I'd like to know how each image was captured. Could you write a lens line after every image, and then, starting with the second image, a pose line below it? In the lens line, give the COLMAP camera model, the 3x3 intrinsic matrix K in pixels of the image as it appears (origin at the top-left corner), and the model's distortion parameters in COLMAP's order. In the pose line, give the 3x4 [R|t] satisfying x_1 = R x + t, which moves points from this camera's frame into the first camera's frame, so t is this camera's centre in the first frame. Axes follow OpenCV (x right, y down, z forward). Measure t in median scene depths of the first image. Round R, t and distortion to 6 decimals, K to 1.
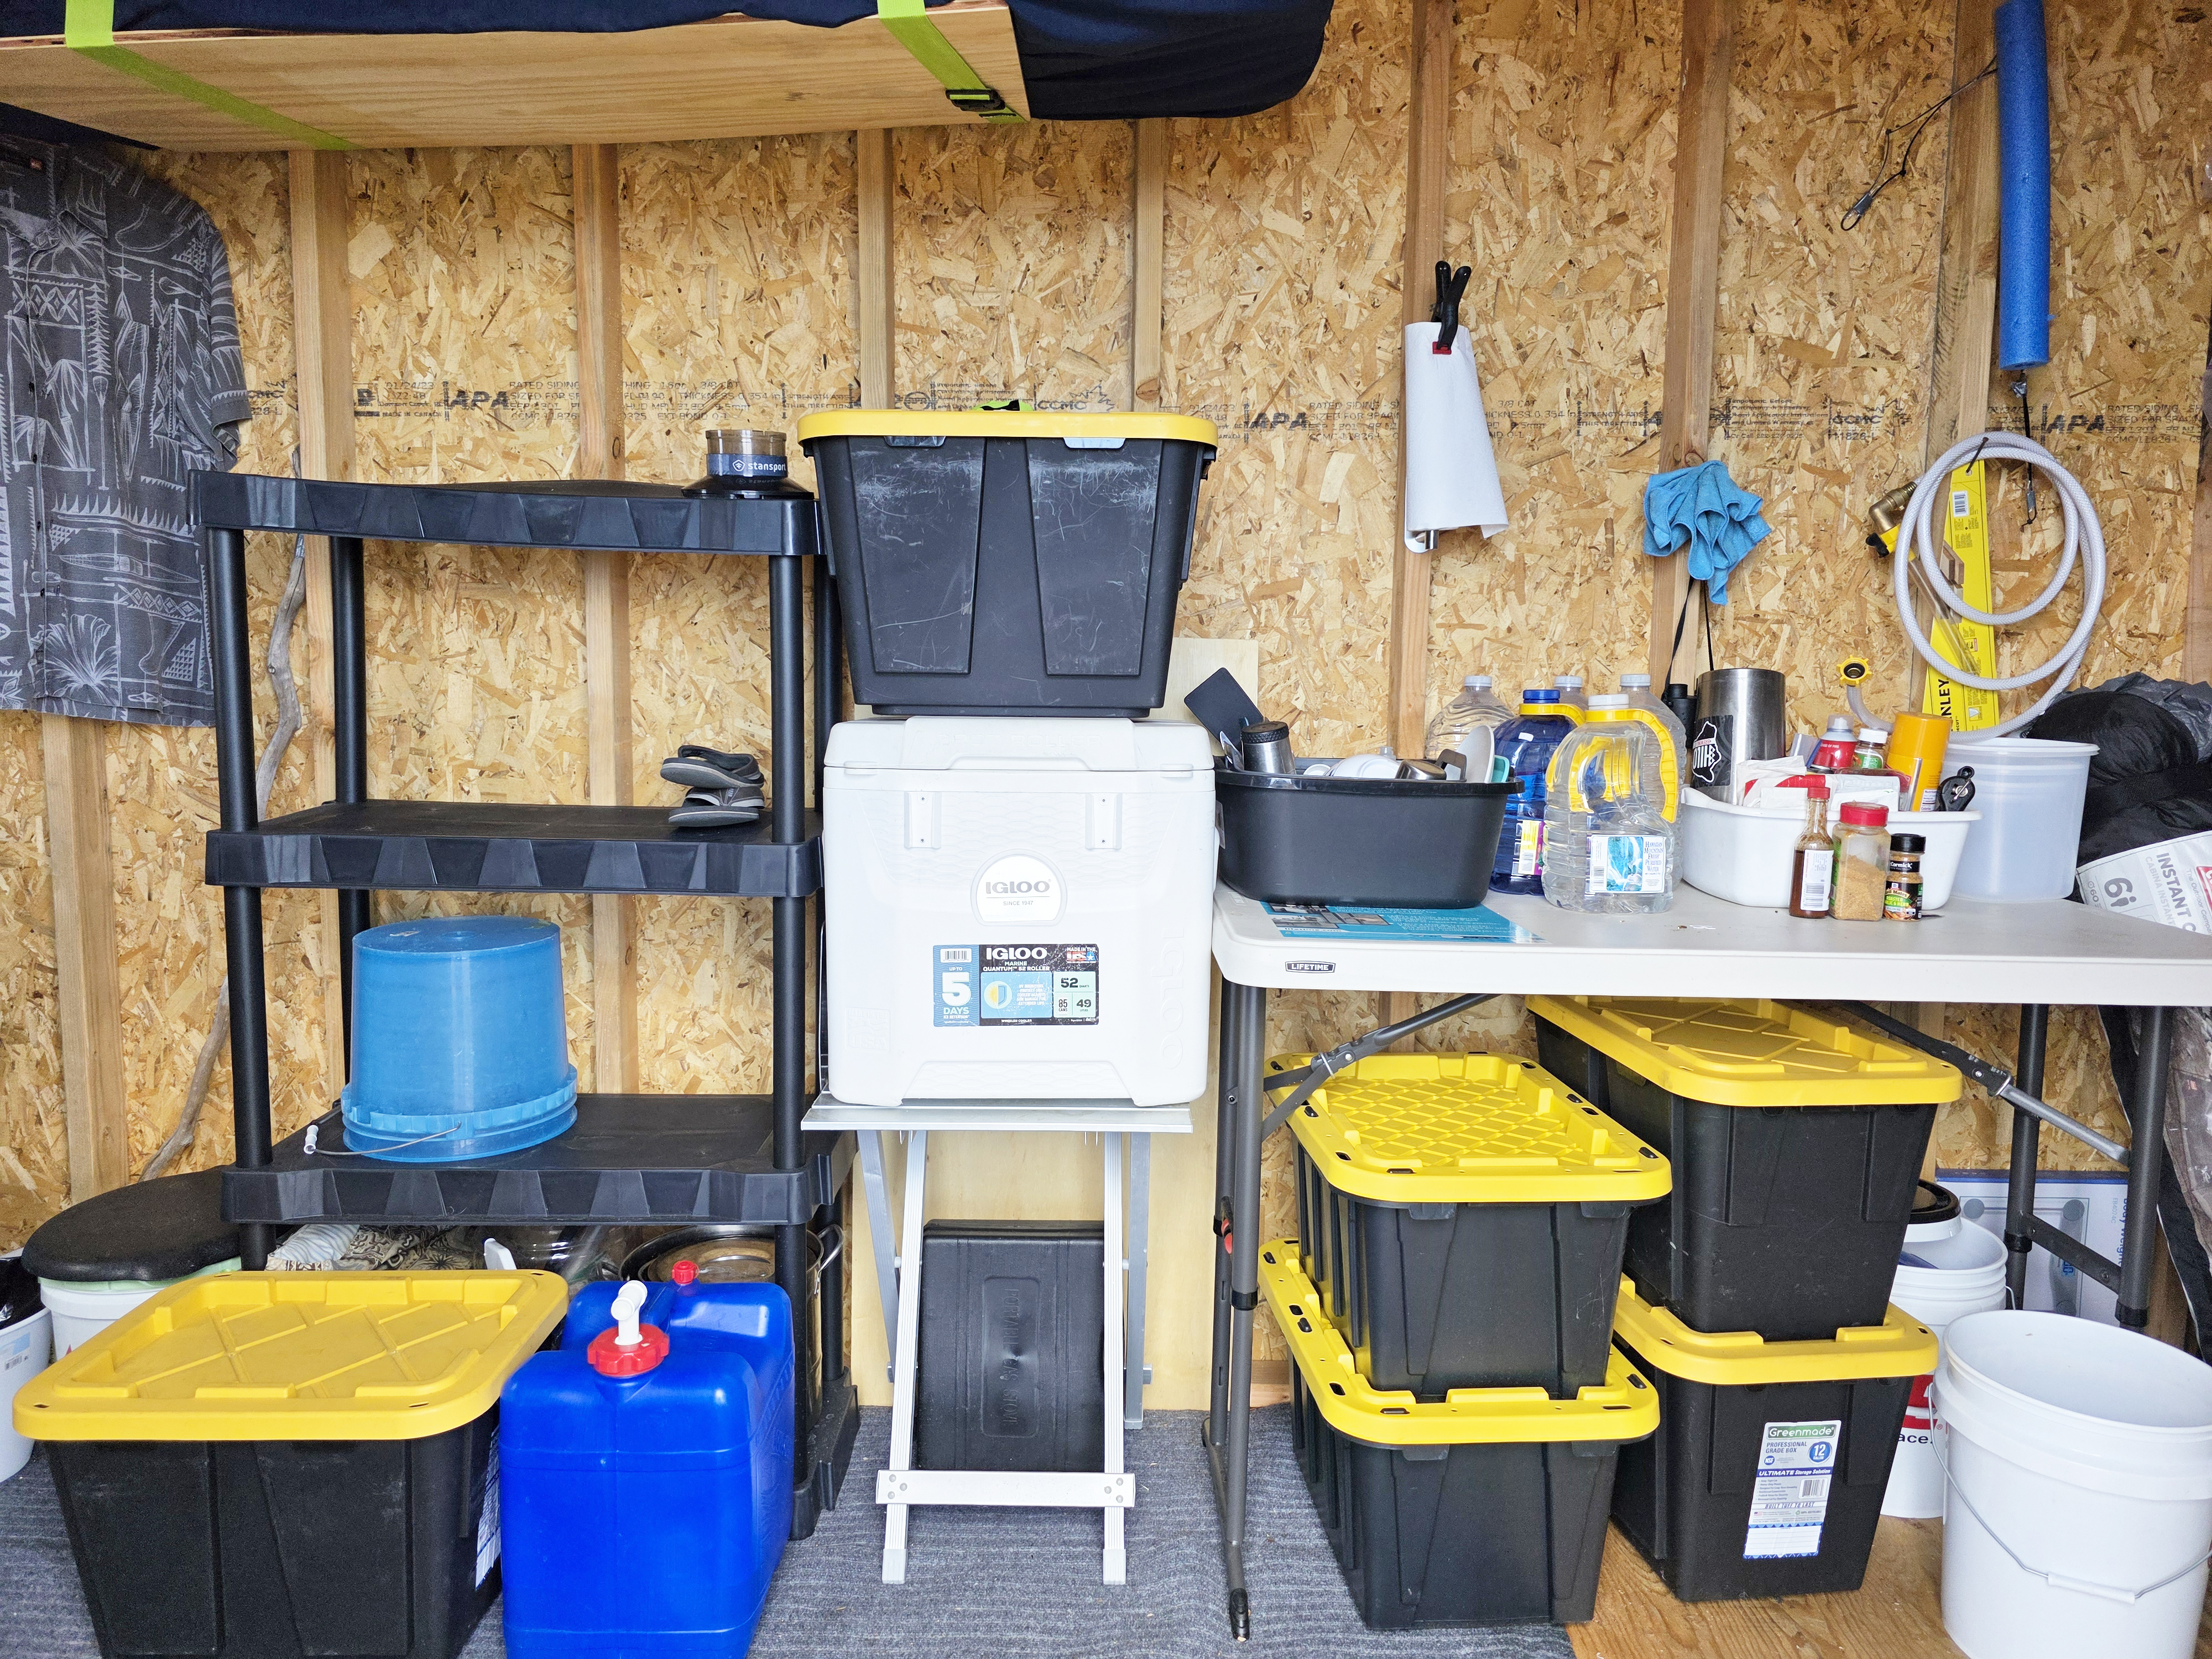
lens RADIAL K [[1485.2, 0, 1106.4], [0, 1485.2, 819.6], [0, 0, 1]] dist [0.064155, -0.059215]
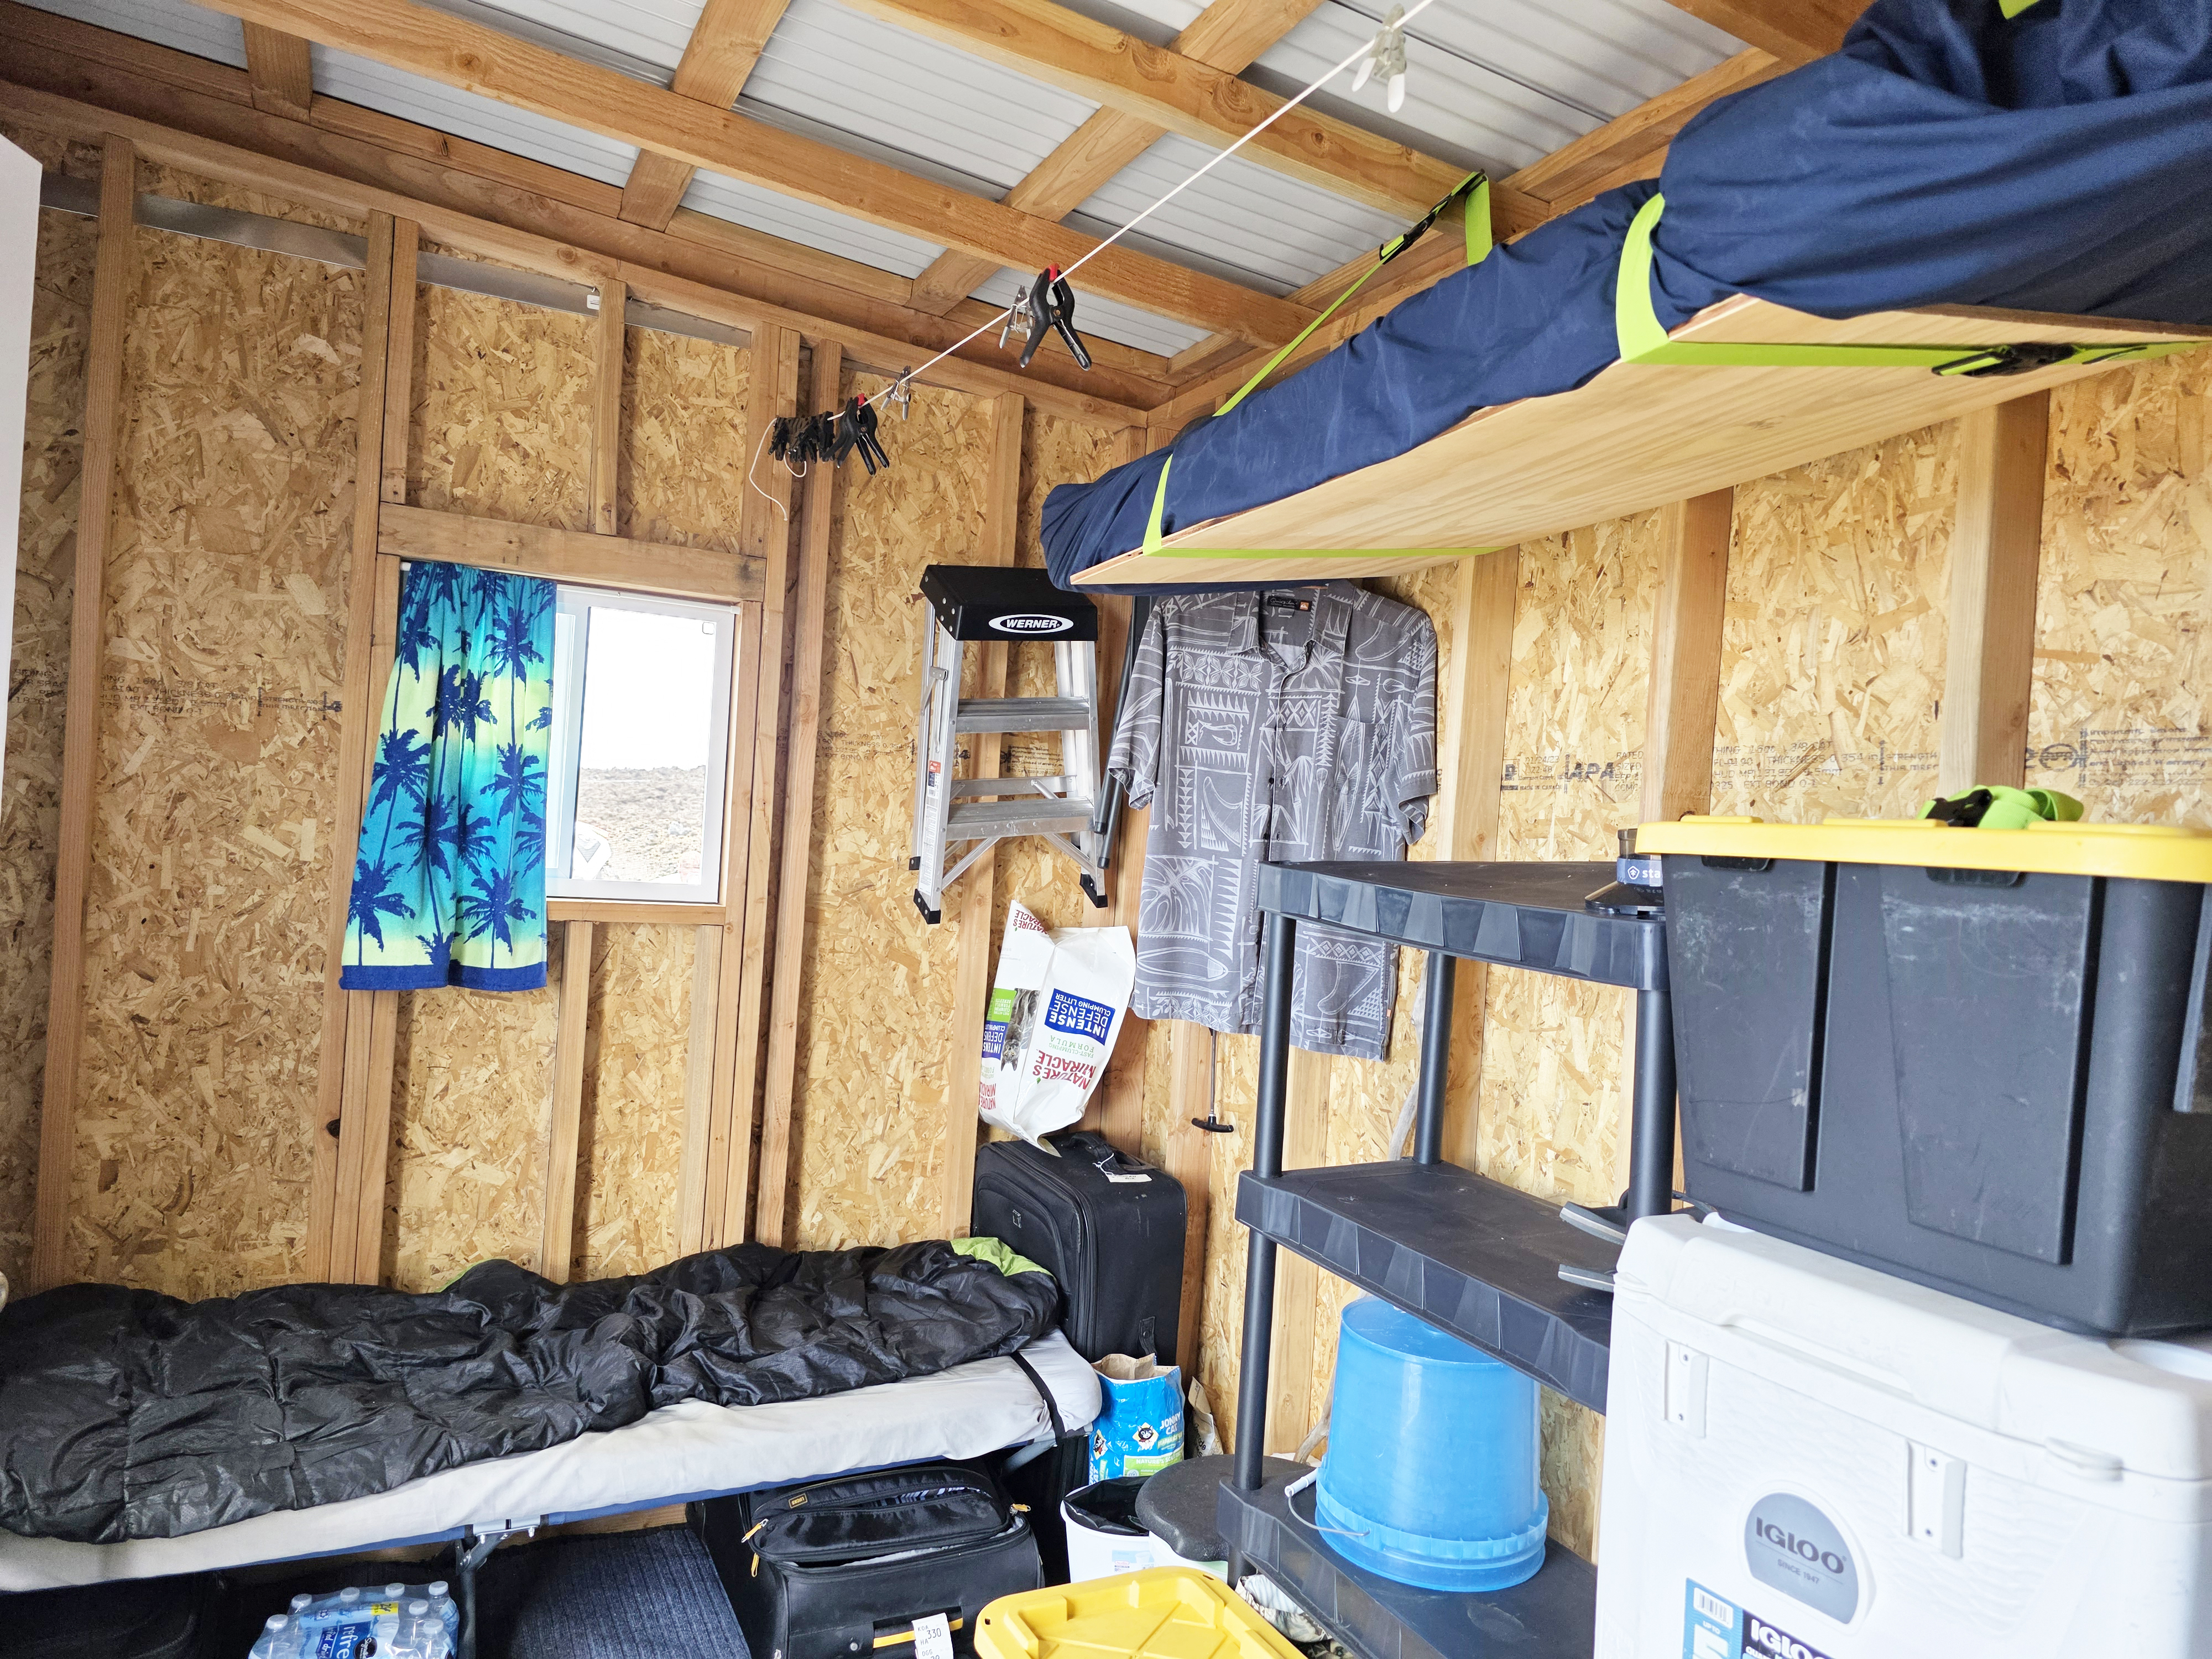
lens RADIAL K [[1485.2, 0, 1102.3], [0, 1485.2, 834.2], [0, 0, 1]] dist [0.064155, -0.059215]
pose [[0.440210, 0.018785, -0.897698, 0.310180], [-0.154748, 0.986408, -0.055244, -0.140495], [0.884459, 0.163236, 0.437134, 0.316043]]
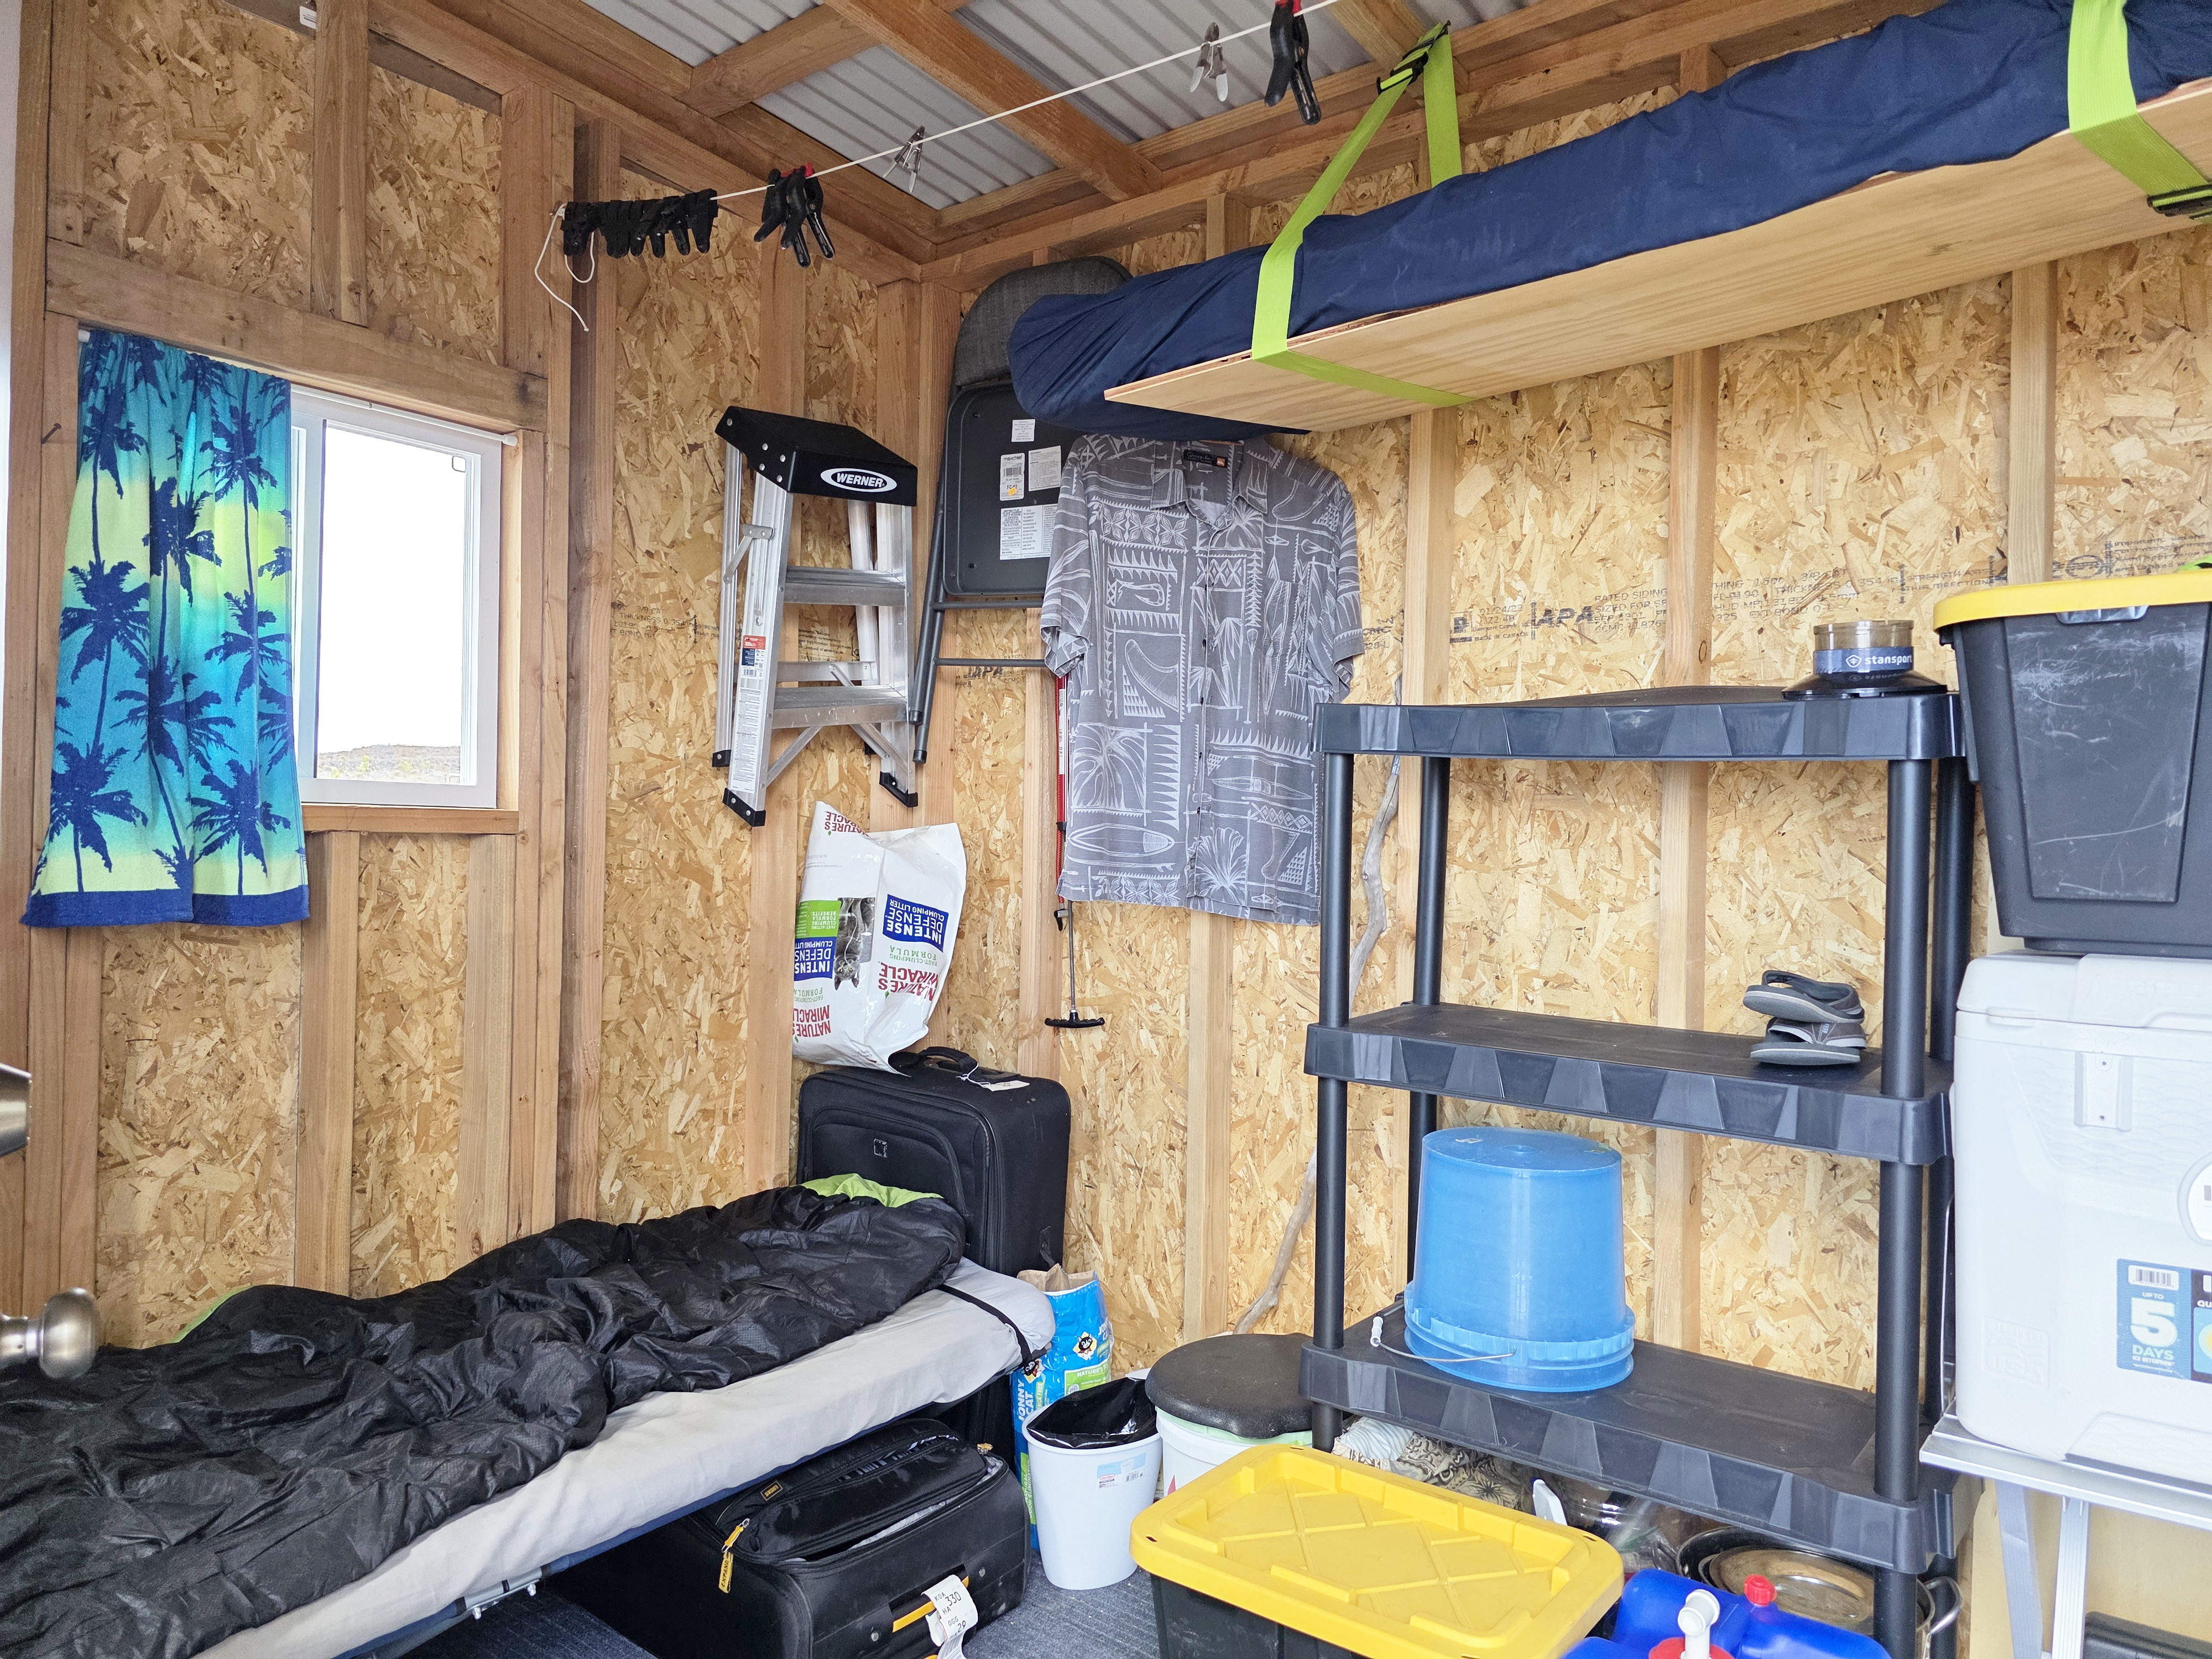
lens RADIAL K [[1485.2, 0, 1096.5], [0, 1485.2, 828.8], [0, 0, 1]] dist [0.064155, -0.059215]
pose [[0.782510, 0.000243, -0.622638, -0.035480], [-0.077012, 0.992359, -0.096398, -0.015149], [0.617857, 0.123383, 0.776550, 0.037453]]
